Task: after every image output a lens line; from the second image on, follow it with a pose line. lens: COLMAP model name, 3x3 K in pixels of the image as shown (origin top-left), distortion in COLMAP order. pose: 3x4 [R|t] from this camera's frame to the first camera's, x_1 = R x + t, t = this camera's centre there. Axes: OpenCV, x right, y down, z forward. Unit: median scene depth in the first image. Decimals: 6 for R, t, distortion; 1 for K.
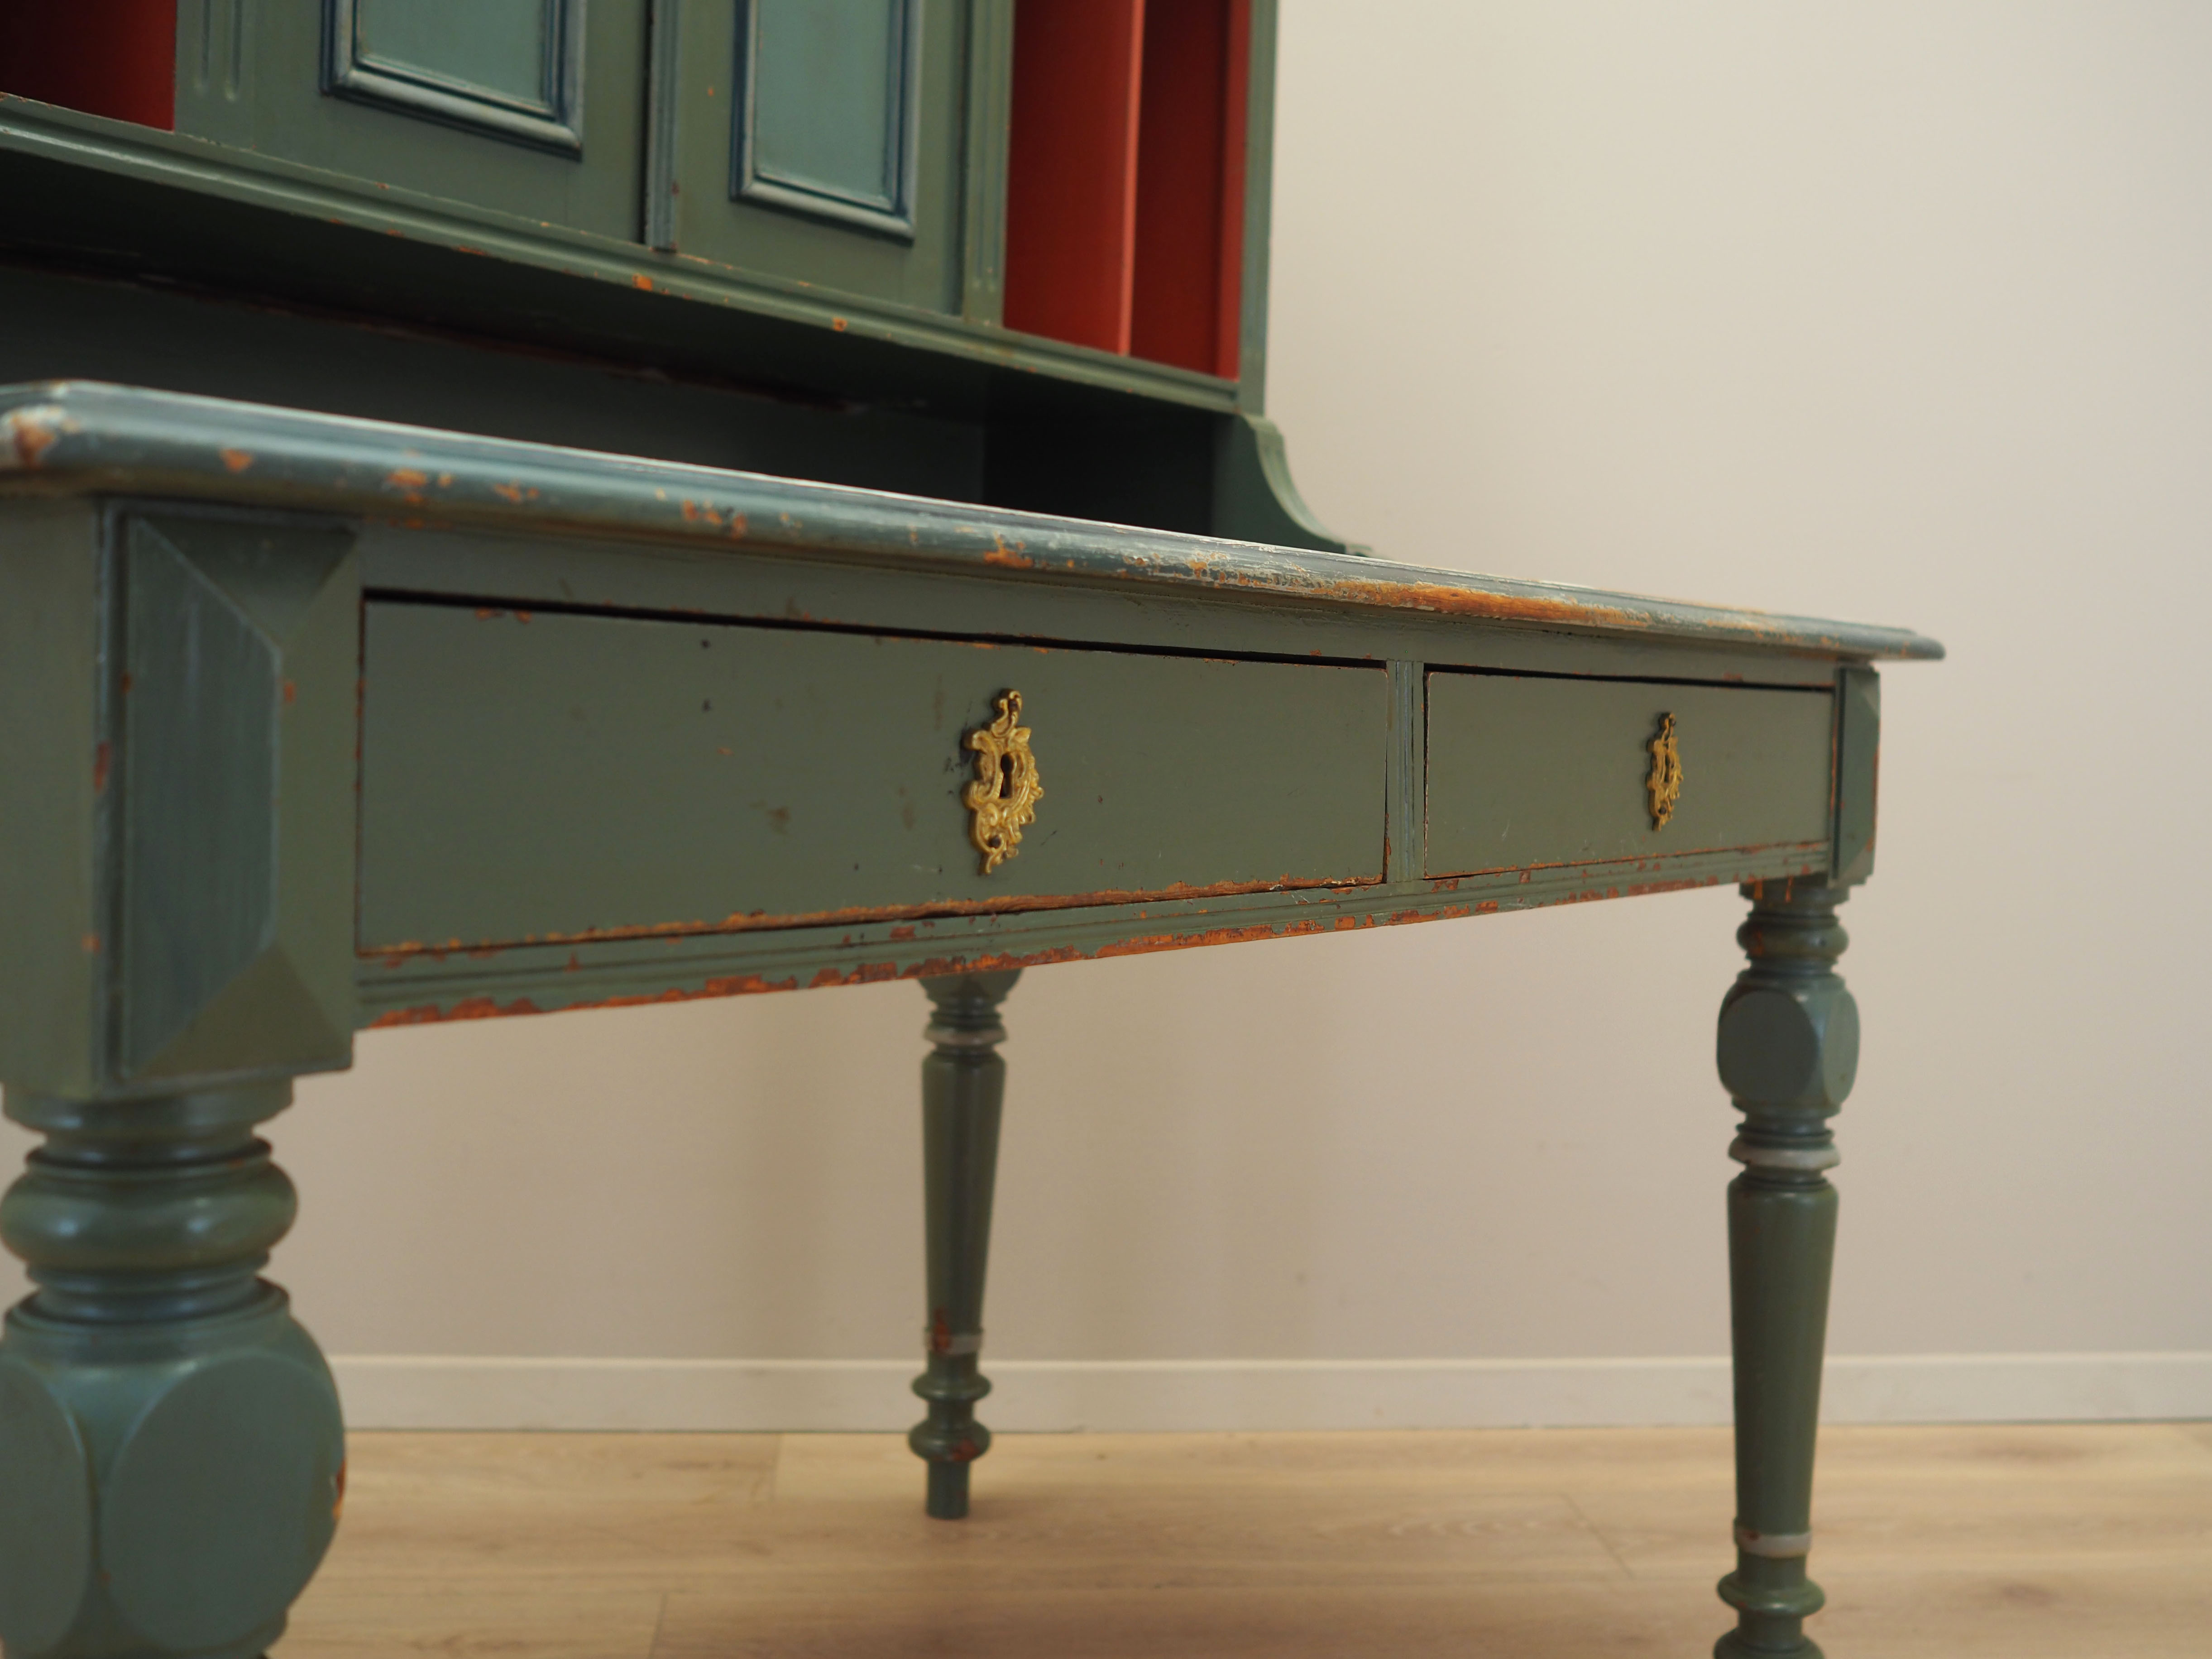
lens RADIAL K [[2342.5, 0, 1176.3], [0, 2342.5, 802.4], [0, 0, 1]] dist [-0.028549, 0.010217]
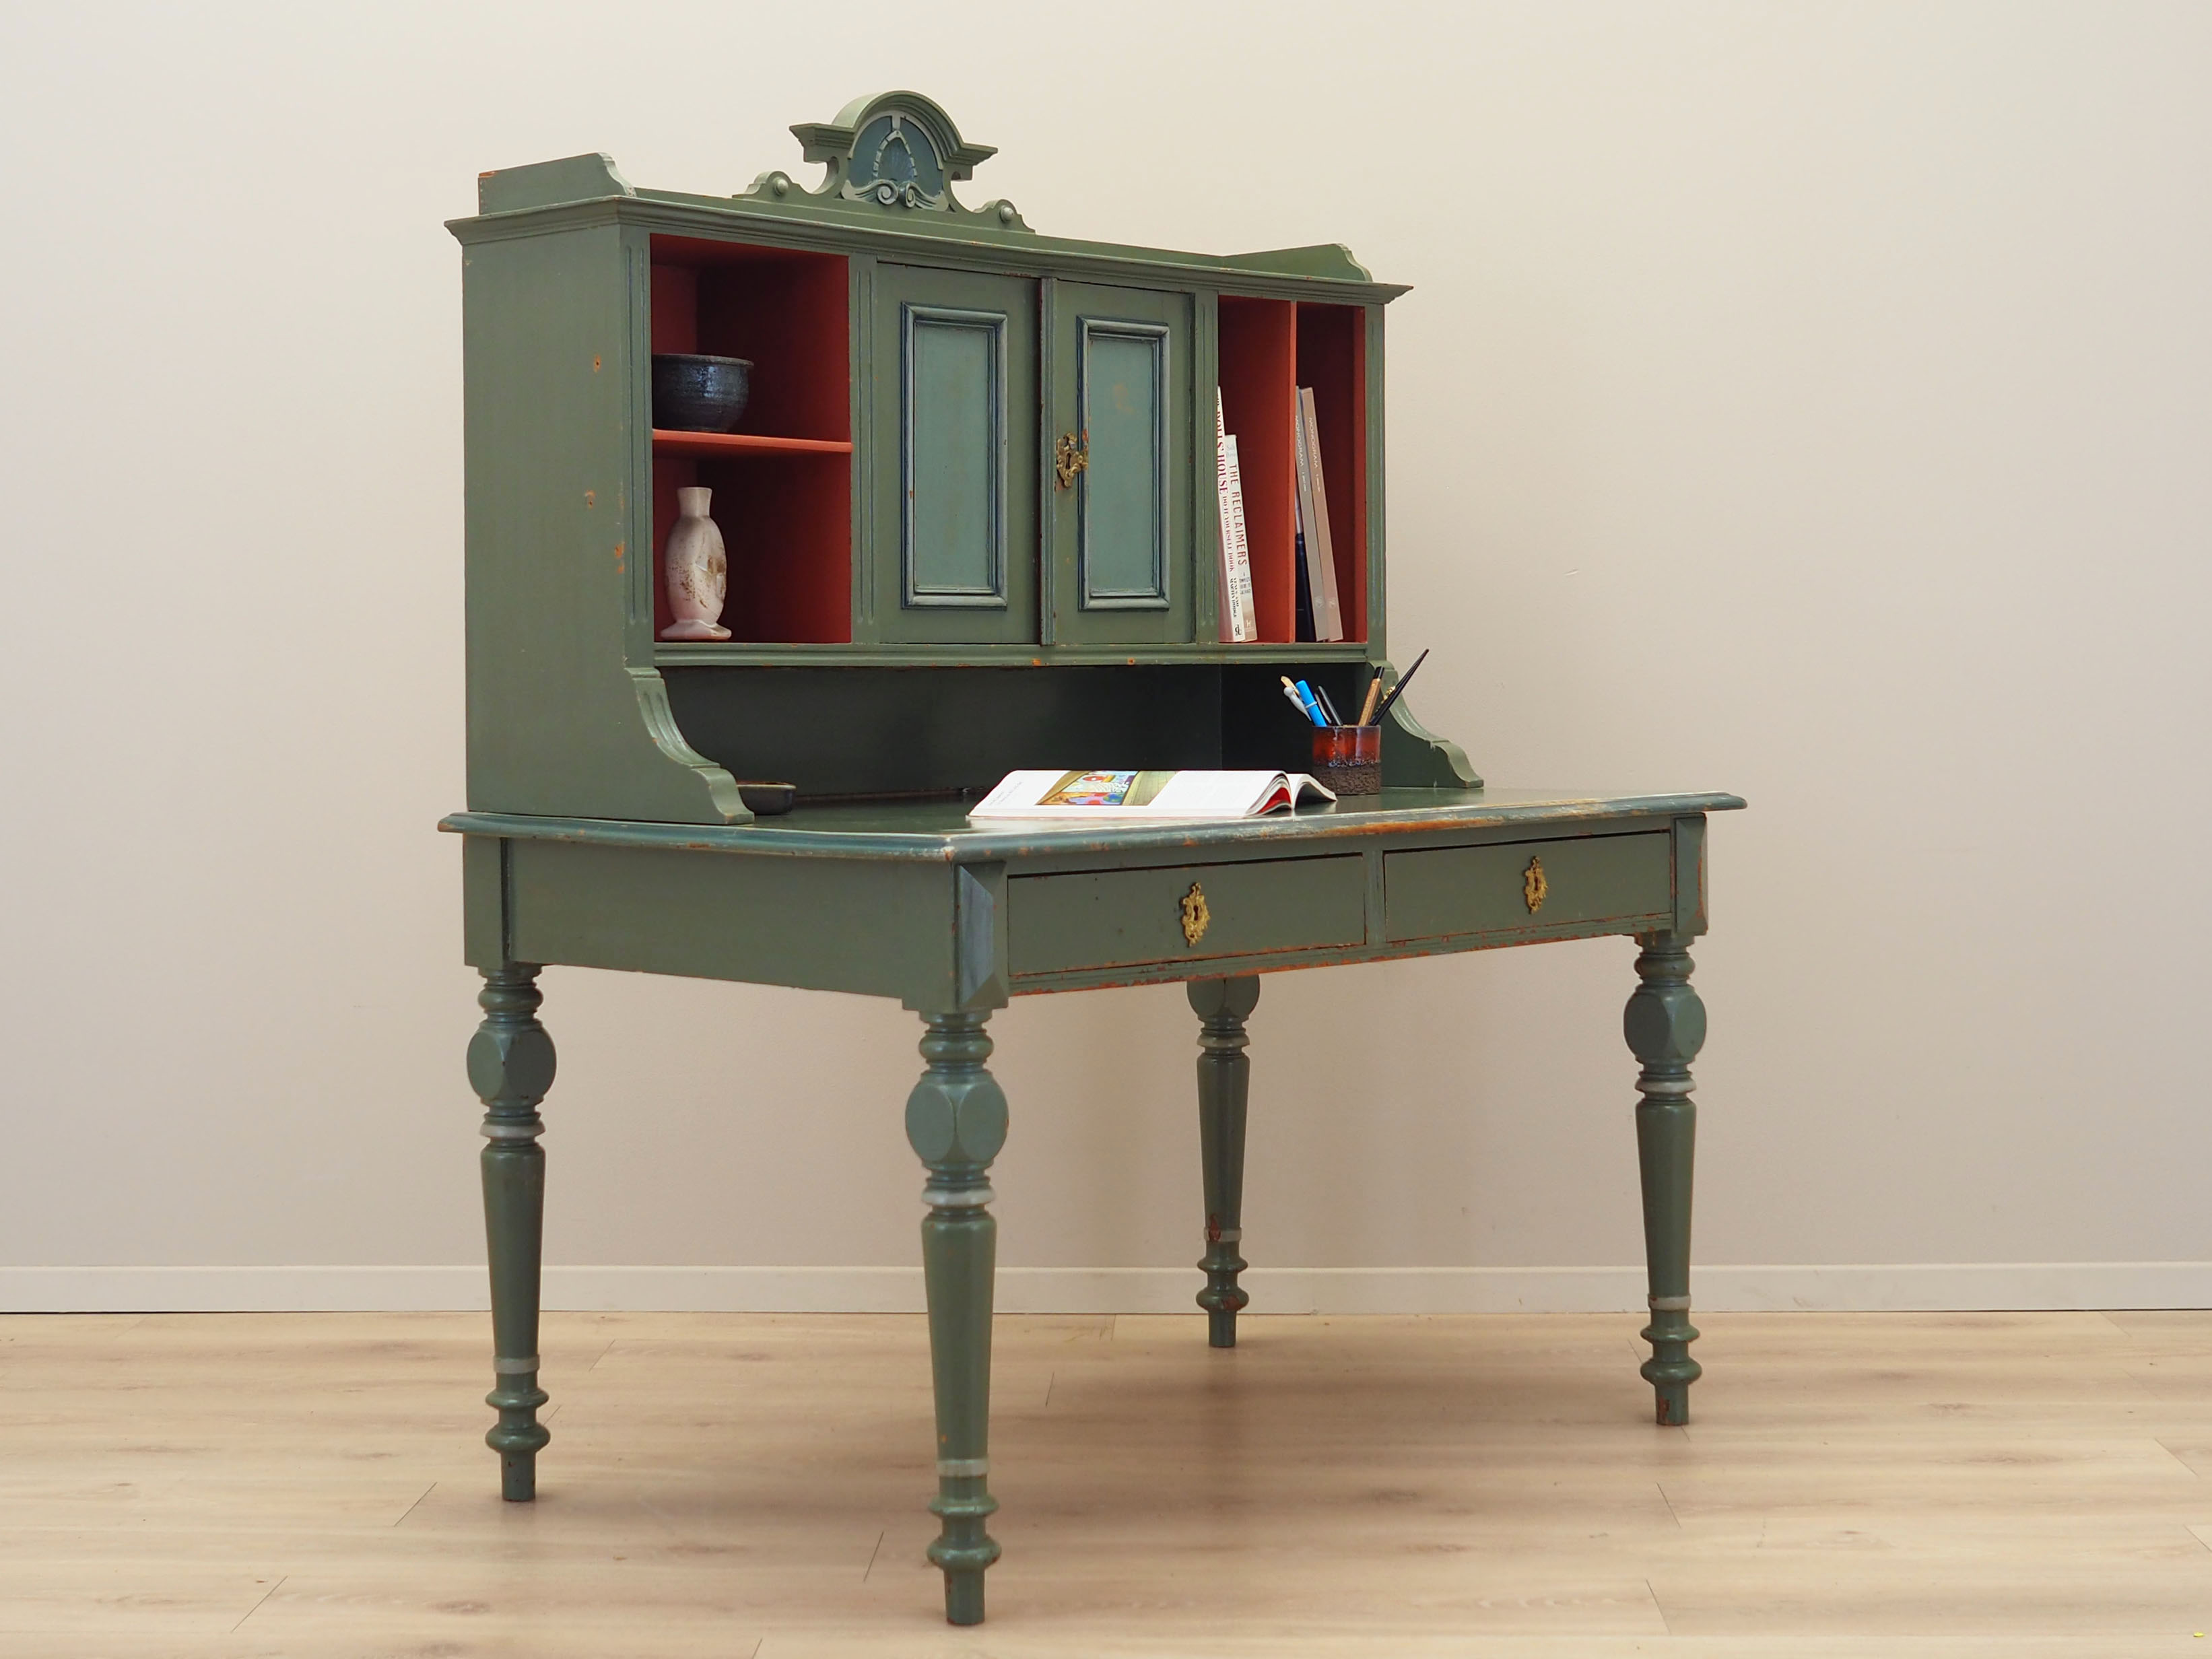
lens RADIAL K [[3407.0, 0, 1161.6], [0, 3407.0, 825.0], [0, 0, 1]] dist [0.014687, -0.057221]
pose [[0.989934, -0.033793, -0.137433, 0.253778], [0.034079, 0.999419, -0.000274, -0.065409], [0.137363, -0.004412, 0.990511, -1.721876]]
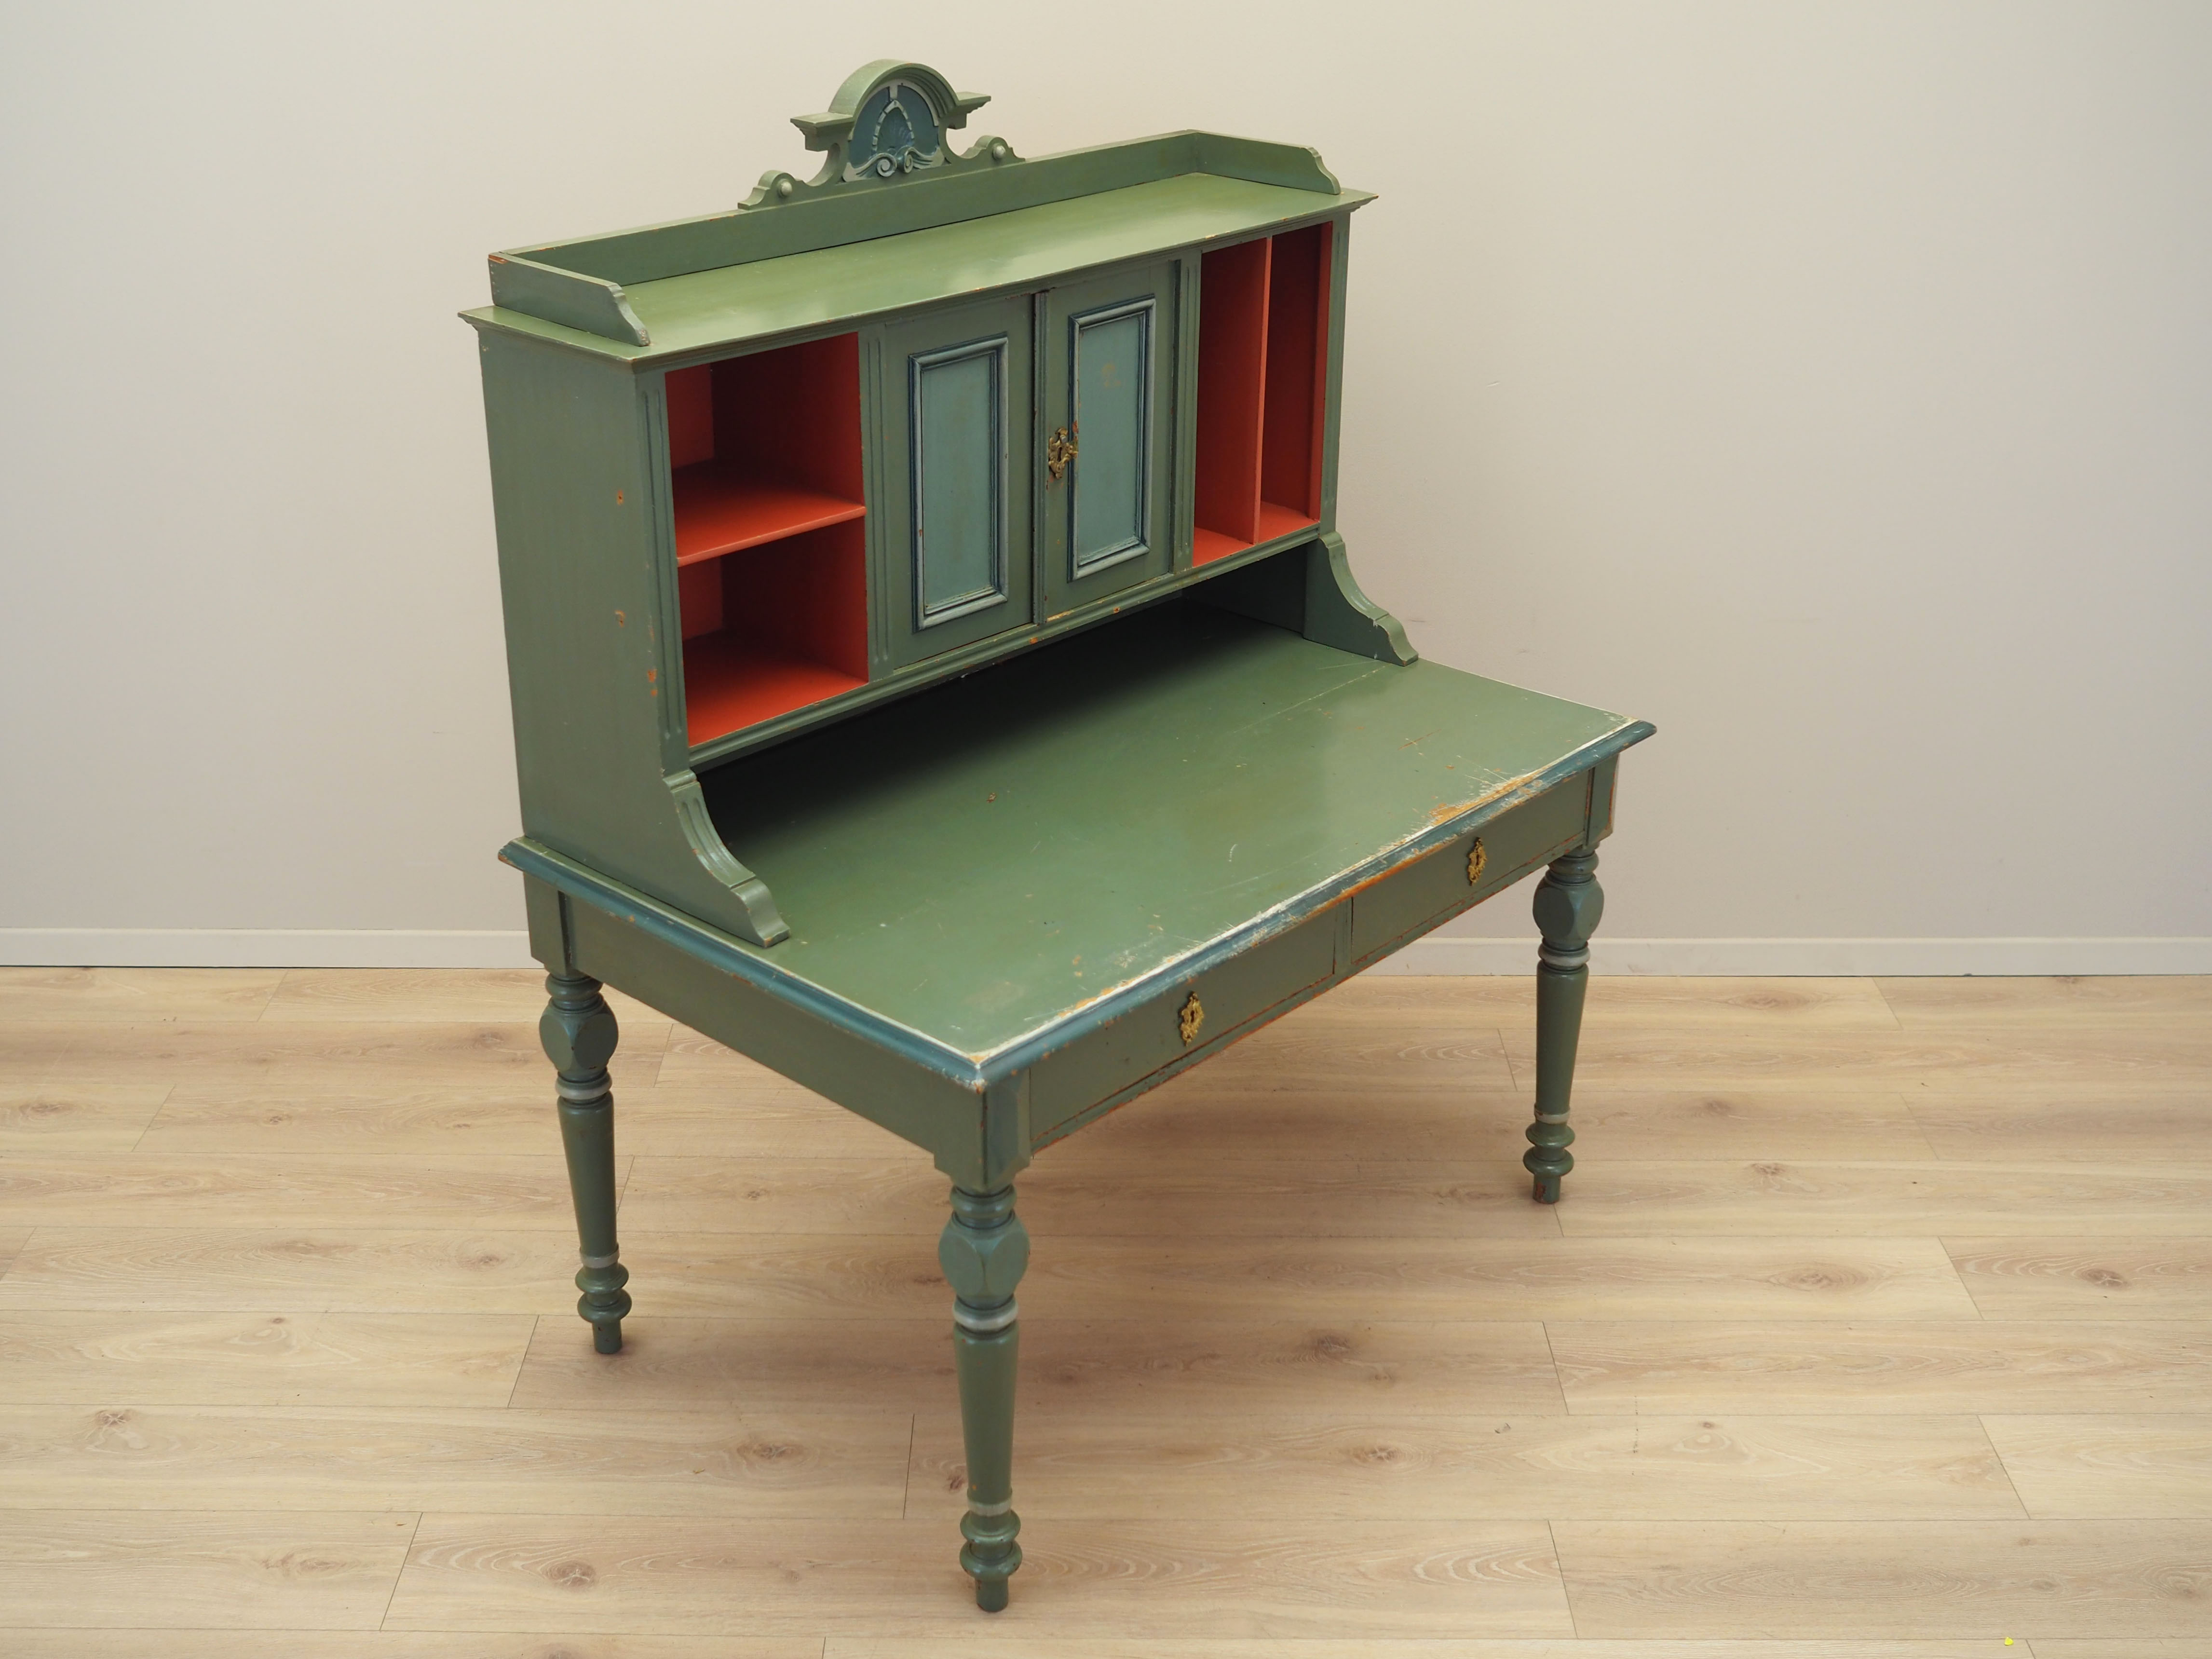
lens RADIAL K [[2440.2, 0, 1106.0], [0, 2440.2, 829.5], [0, 0, 1]] dist [-0.006639, -0.005547]
pose [[0.993432, 0.022820, -0.112124, 0.097088], [0.020155, 0.929690, 0.367791, -0.806027], [0.112633, -0.367635, 0.923124, -1.088128]]
